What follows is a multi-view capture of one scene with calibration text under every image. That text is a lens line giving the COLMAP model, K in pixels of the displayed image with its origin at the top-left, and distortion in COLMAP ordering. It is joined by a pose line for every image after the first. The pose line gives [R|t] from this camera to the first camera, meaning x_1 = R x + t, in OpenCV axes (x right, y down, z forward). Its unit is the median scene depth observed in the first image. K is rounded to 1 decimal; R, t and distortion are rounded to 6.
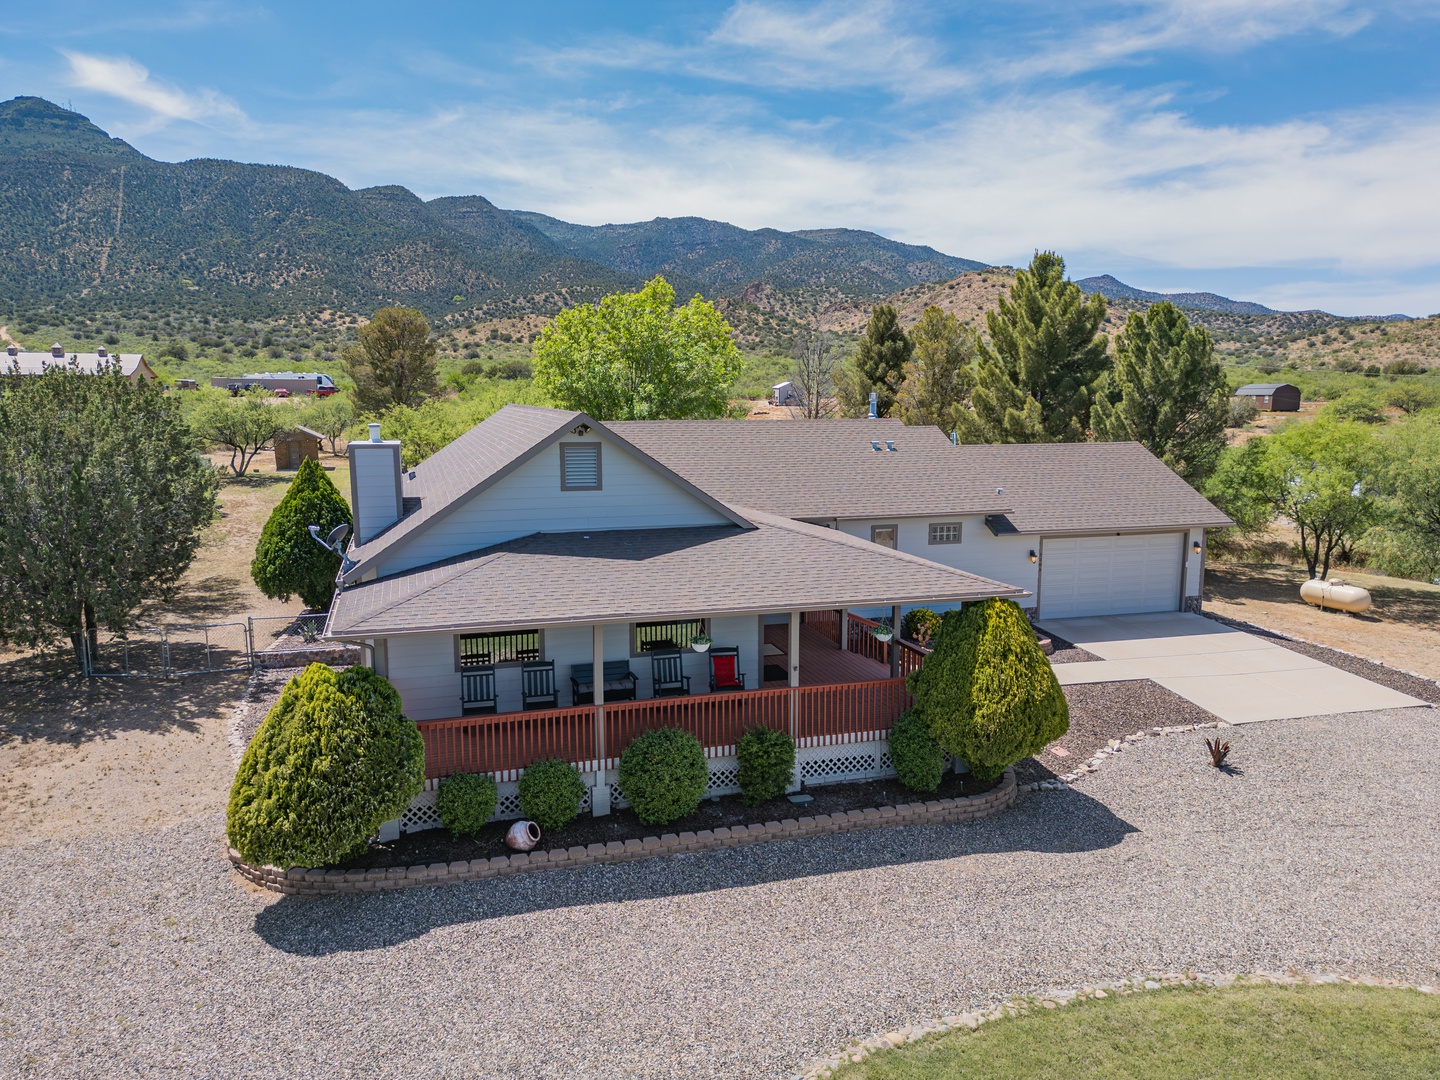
lens RADIAL K [[1014.6, 0, 720.0], [0, 1014.6, 540.0], [0, 0, 1]] dist [0.076209, -0.054107]
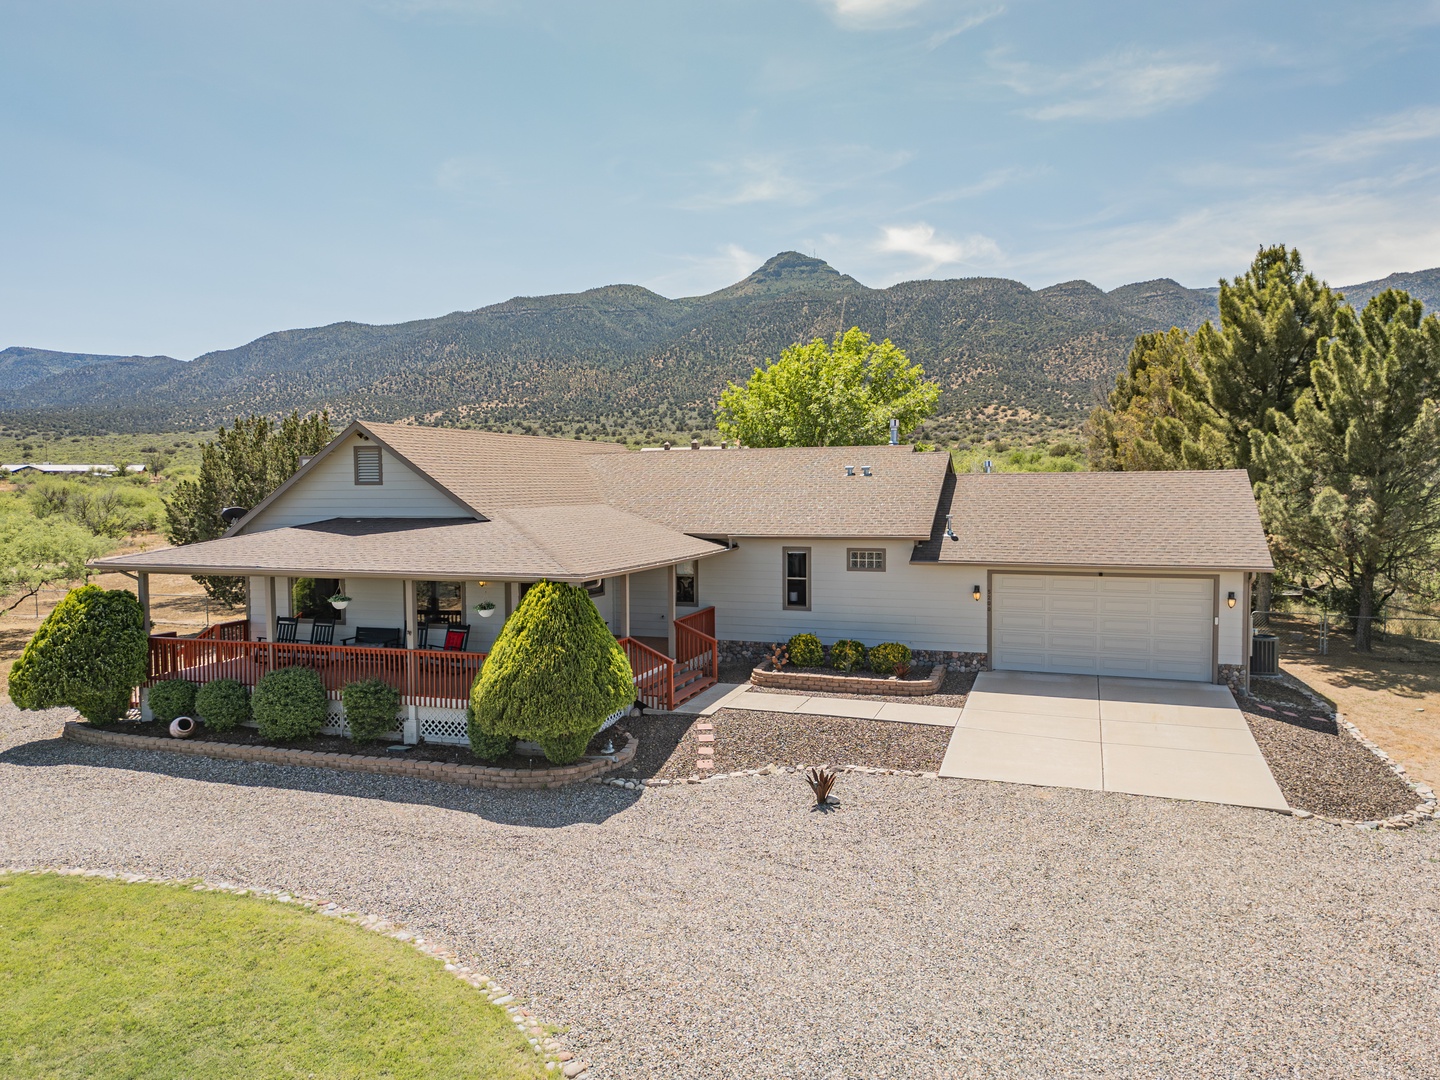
lens RADIAL K [[1014.6, 0, 720.0], [0, 1014.6, 540.0], [0, 0, 1]] dist [0.076209, -0.054107]
pose [[0.806708, 0.025461, -0.590401, 0.952422], [-0.076663, 0.995138, -0.061835, 0.062360], [0.585956, 0.095145, 0.804738, 0.250548]]
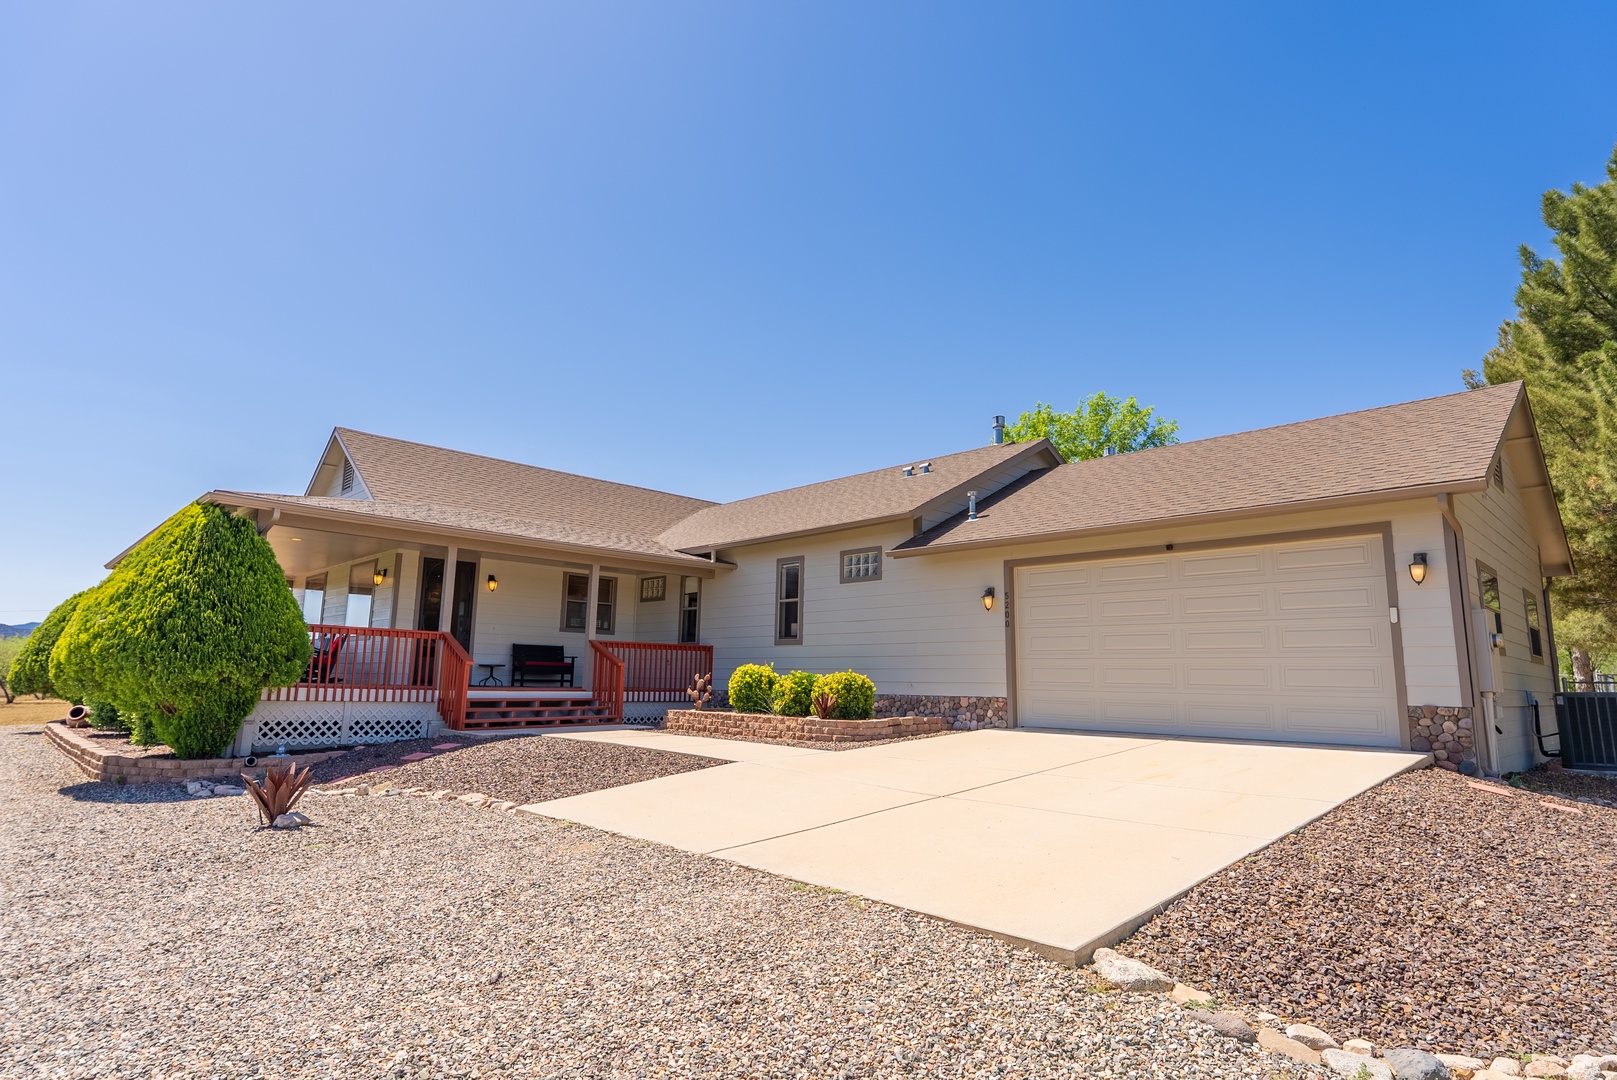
lens RADIAL K [[863.3, 0, 808.5], [0, 863.3, 540.0], [0, 0, 1]] dist [-0.002052, -0.000110]
pose [[0.458509, -0.139714, -0.877639, 0.995217], [-0.144356, 0.962740, -0.228678, 0.156207], [0.876887, 0.231544, 0.421256, 1.061496]]
